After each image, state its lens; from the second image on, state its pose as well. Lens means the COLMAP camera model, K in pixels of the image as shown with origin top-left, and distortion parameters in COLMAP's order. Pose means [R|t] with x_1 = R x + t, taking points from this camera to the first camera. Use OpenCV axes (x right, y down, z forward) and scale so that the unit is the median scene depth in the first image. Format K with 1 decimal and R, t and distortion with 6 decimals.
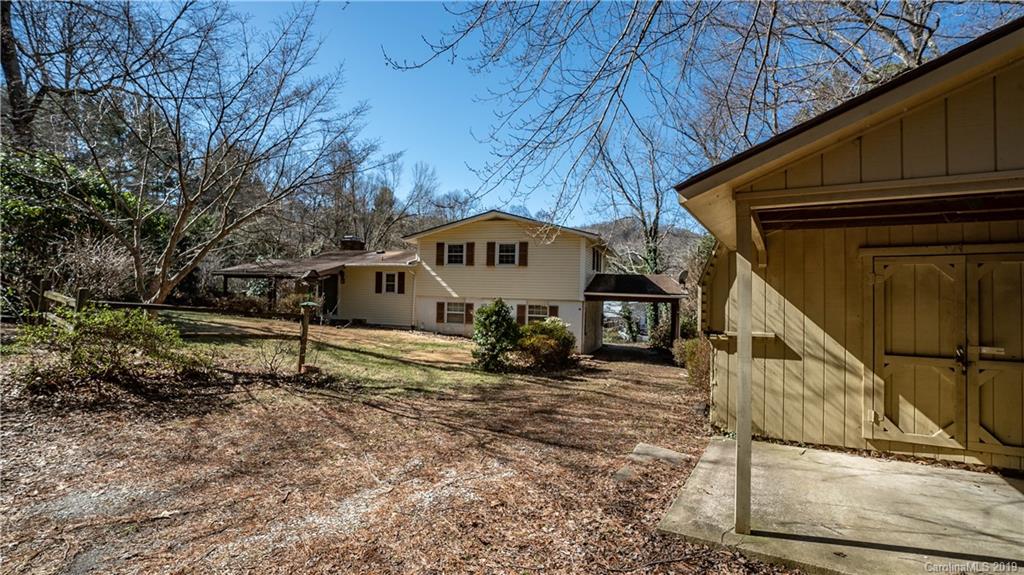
lens RADIAL K [[475.9, 0, 513.6], [0, 475.9, 285.2], [0, 0, 1]] dist [-0.065692, 0.024403]
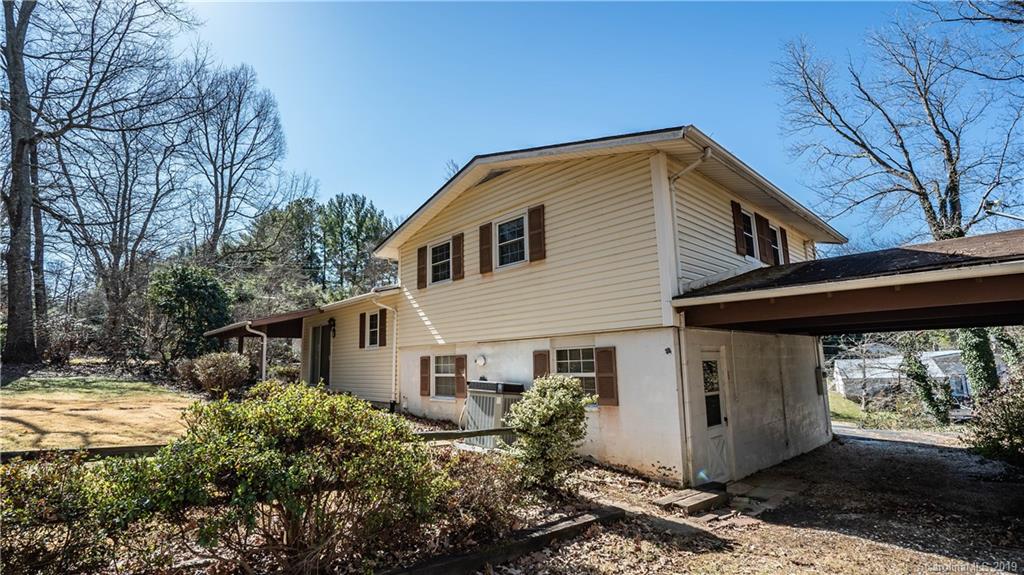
lens RADIAL K [[475.9, 0, 505.6], [0, 475.9, 289.1], [0, 0, 1]] dist [-0.065692, 0.024403]
pose [[0.863185, -0.123331, -0.489594, 0.192223], [0.053960, 0.986687, -0.153417, 0.047618], [0.501997, 0.106009, 0.858348, 0.587993]]
